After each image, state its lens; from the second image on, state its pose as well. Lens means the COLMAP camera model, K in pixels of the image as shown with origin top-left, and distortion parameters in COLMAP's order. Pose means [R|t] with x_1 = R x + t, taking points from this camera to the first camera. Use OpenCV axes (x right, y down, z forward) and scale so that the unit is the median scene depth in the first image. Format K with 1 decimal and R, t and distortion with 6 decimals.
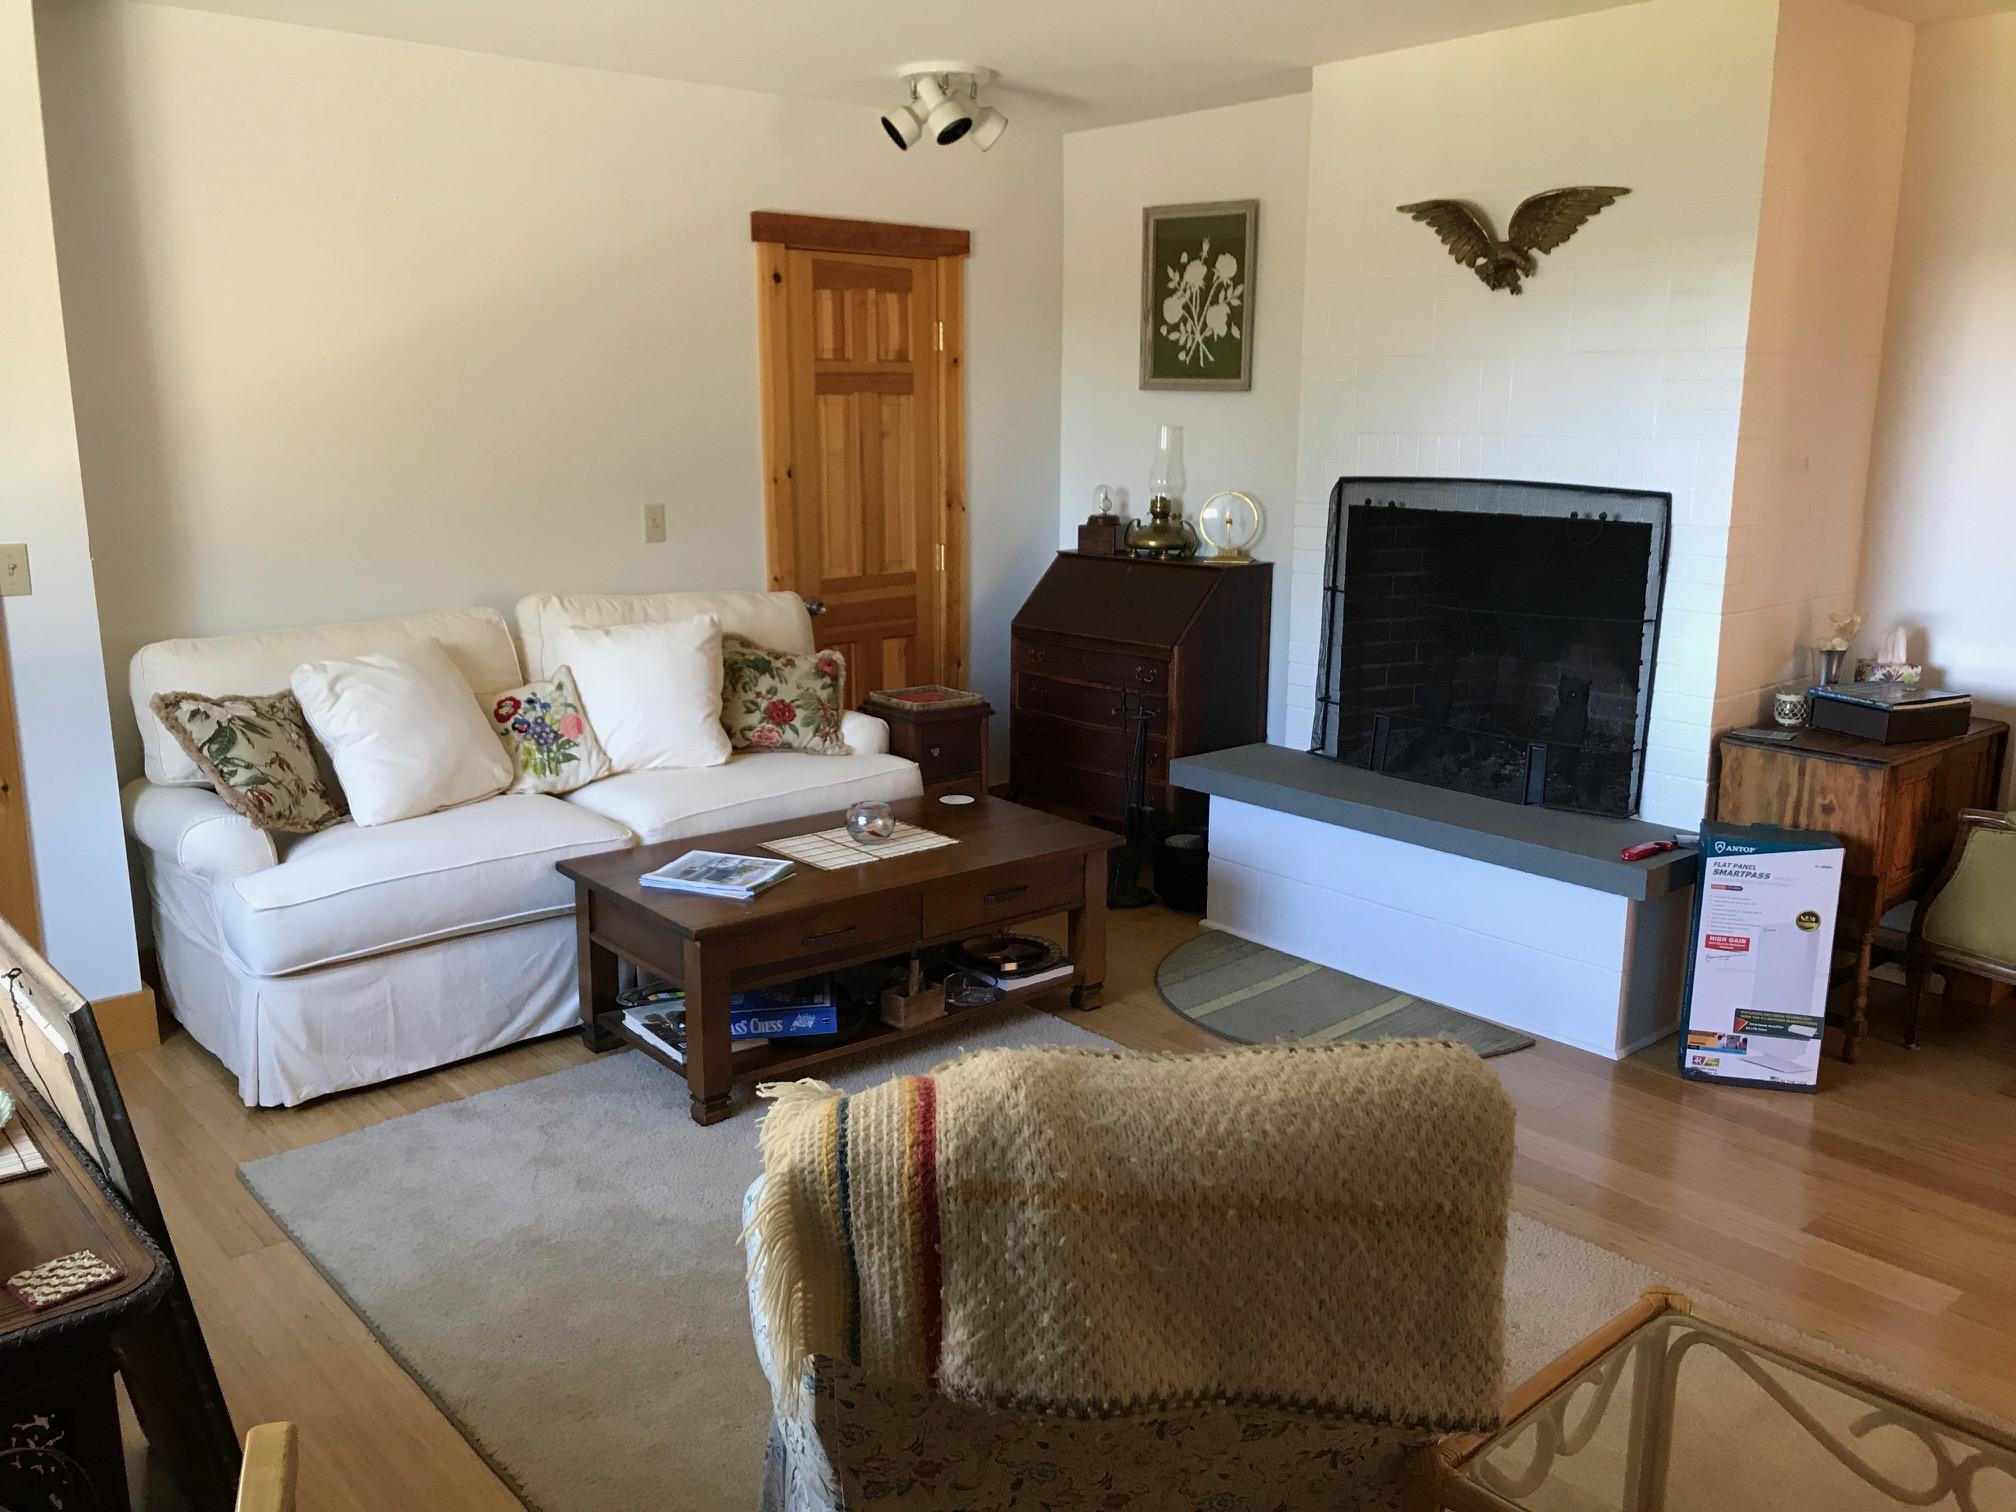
lens RADIAL K [[1657.4, 0, 1008.0], [0, 1657.4, 756.0], [0, 0, 1]] dist [0.131534, -0.166592]
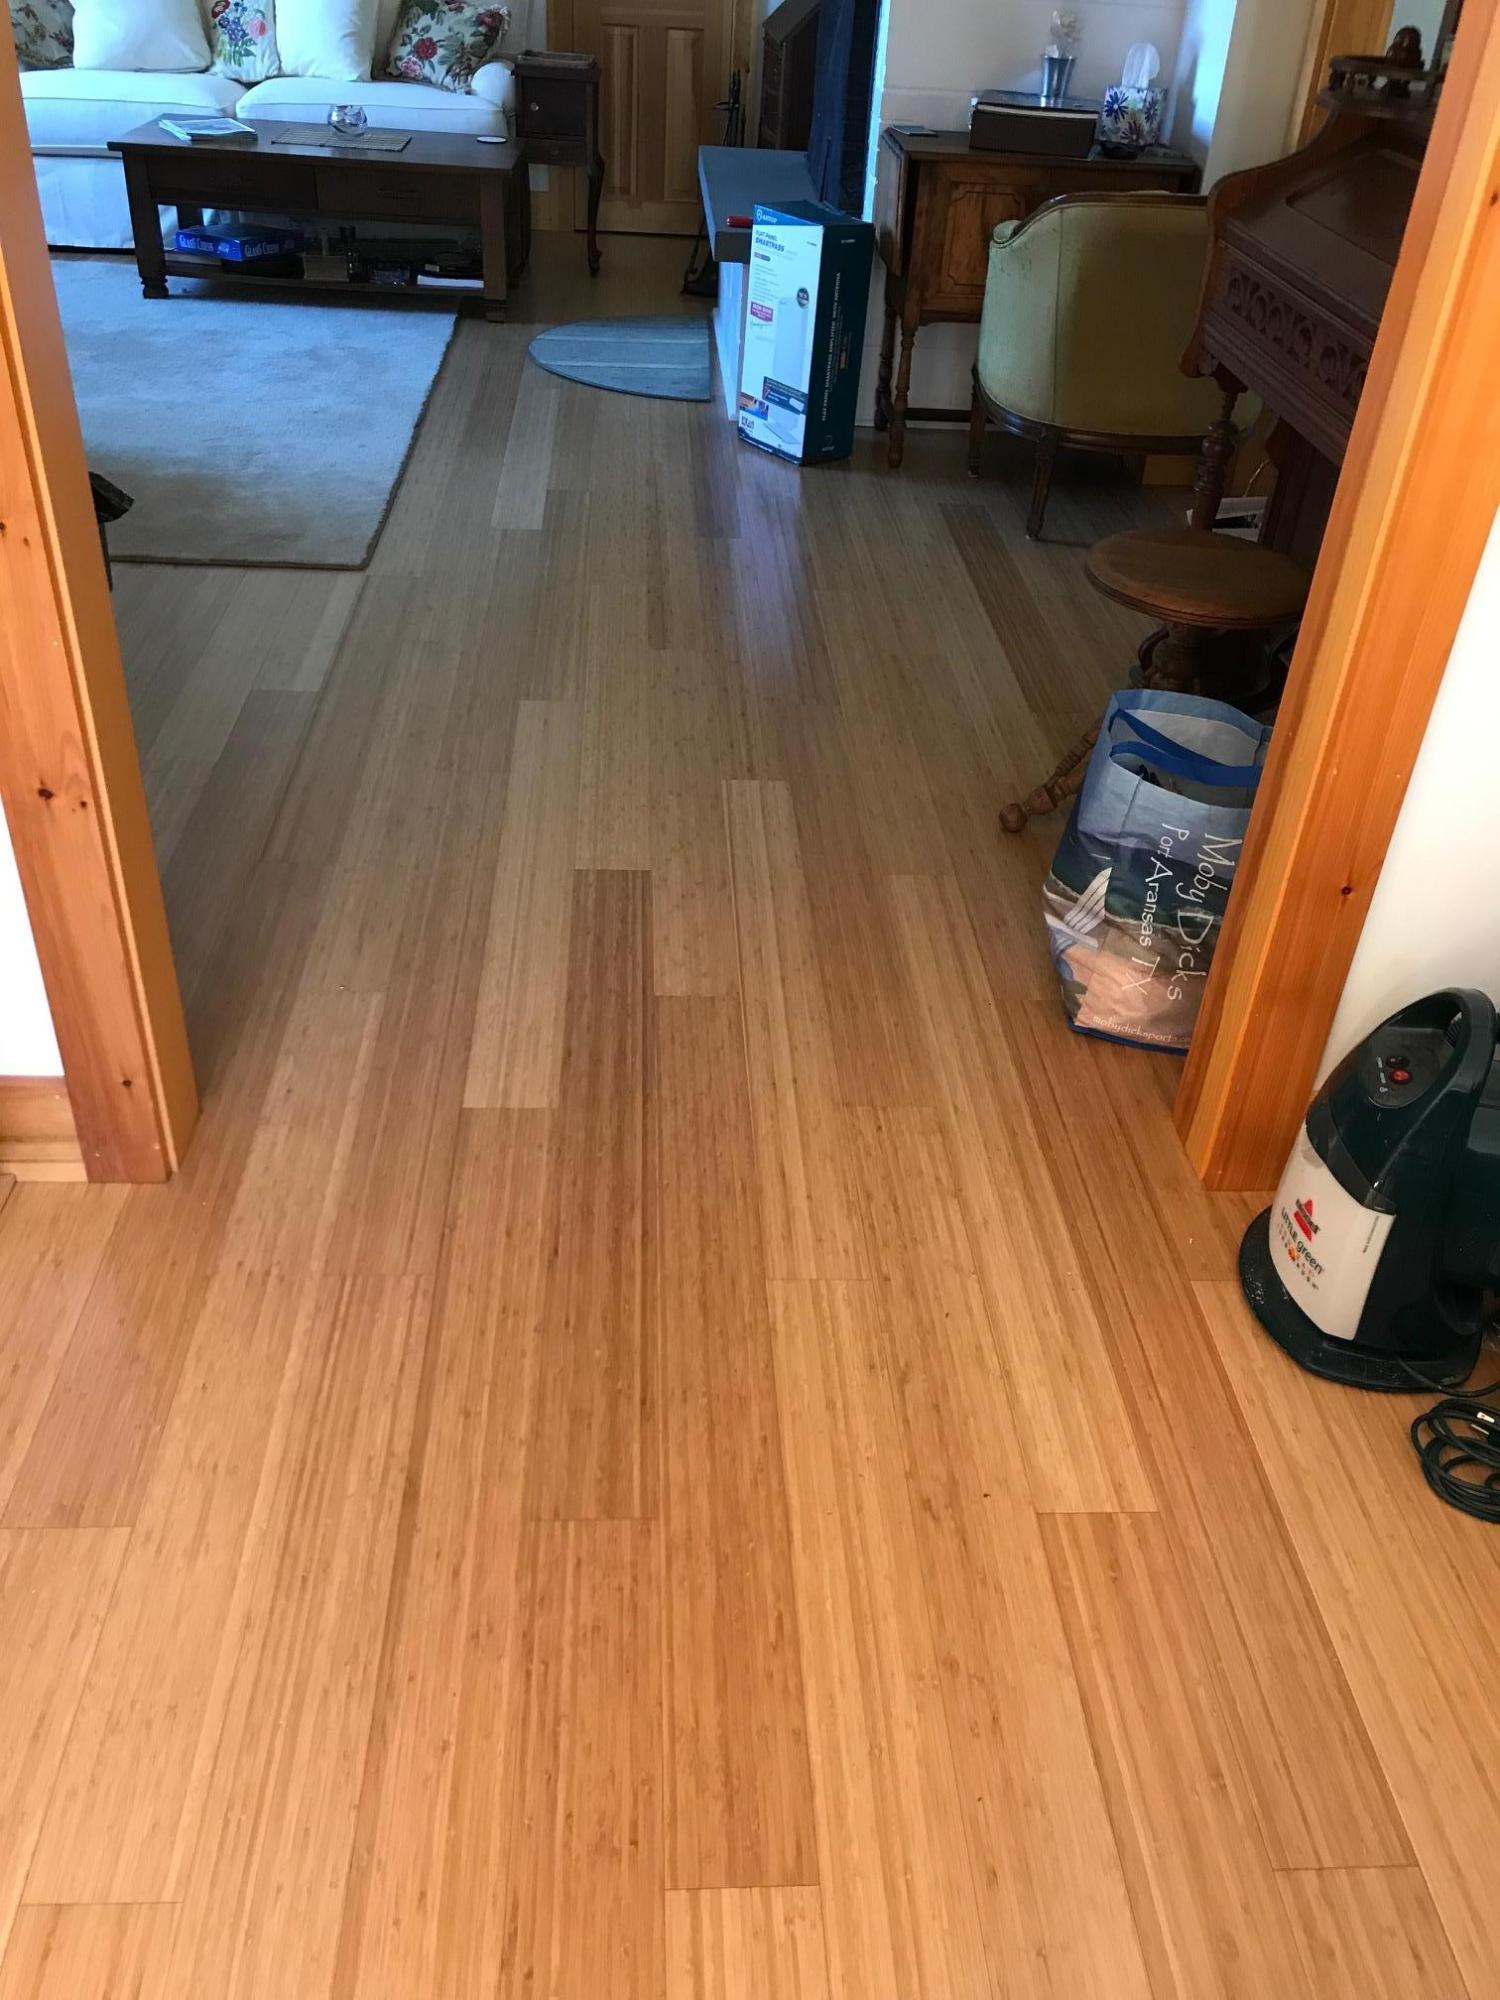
lens RADIAL K [[1644.3, 0, 750.0], [0, 1644.3, 1000.0], [0, 0, 1]] dist [0.131534, -0.166592]
pose [[0.793634, 0.376521, -0.477887, 0.998530], [-0.182038, 0.896464, 0.403999, 0.062362], [0.580523, -0.233634, 0.780005, -0.008536]]
